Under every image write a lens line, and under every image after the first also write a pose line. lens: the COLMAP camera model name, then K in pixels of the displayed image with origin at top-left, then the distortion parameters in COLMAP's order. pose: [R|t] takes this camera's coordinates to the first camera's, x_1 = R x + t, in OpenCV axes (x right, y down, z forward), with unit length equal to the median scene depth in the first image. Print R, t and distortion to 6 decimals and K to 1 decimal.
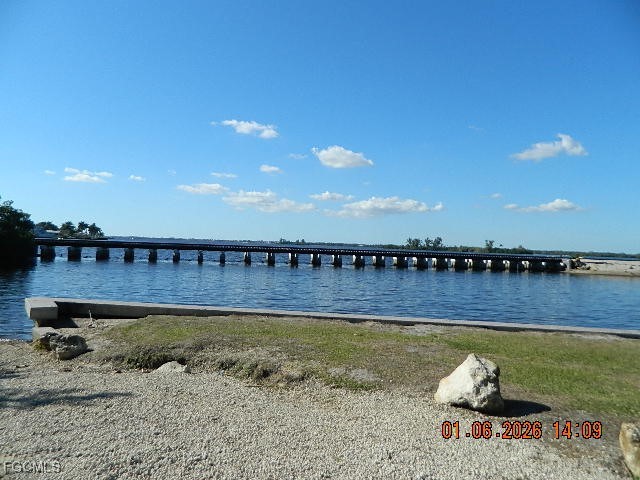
lens RADIAL K [[462.6, 0, 319.2], [0, 462.6, 238.2], [0, 0, 1]] dist [-0.009761, -0.002946]
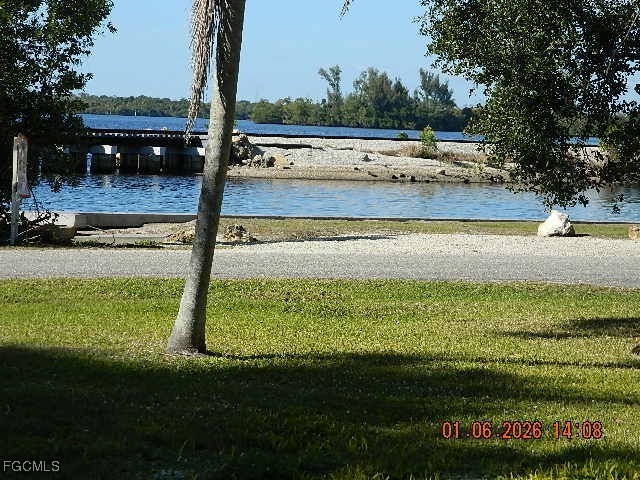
lens RADIAL K [[2413.0, 0, 319.9], [0, 2413.0, 239.9], [0, 0, 1]] dist [0.083773, 0.000000]
pose [[0.792493, -0.042806, 0.608377, -0.541906], [-0.014196, 0.995969, 0.088569, -0.042077], [-0.609716, -0.078826, 0.788691, -0.524037]]
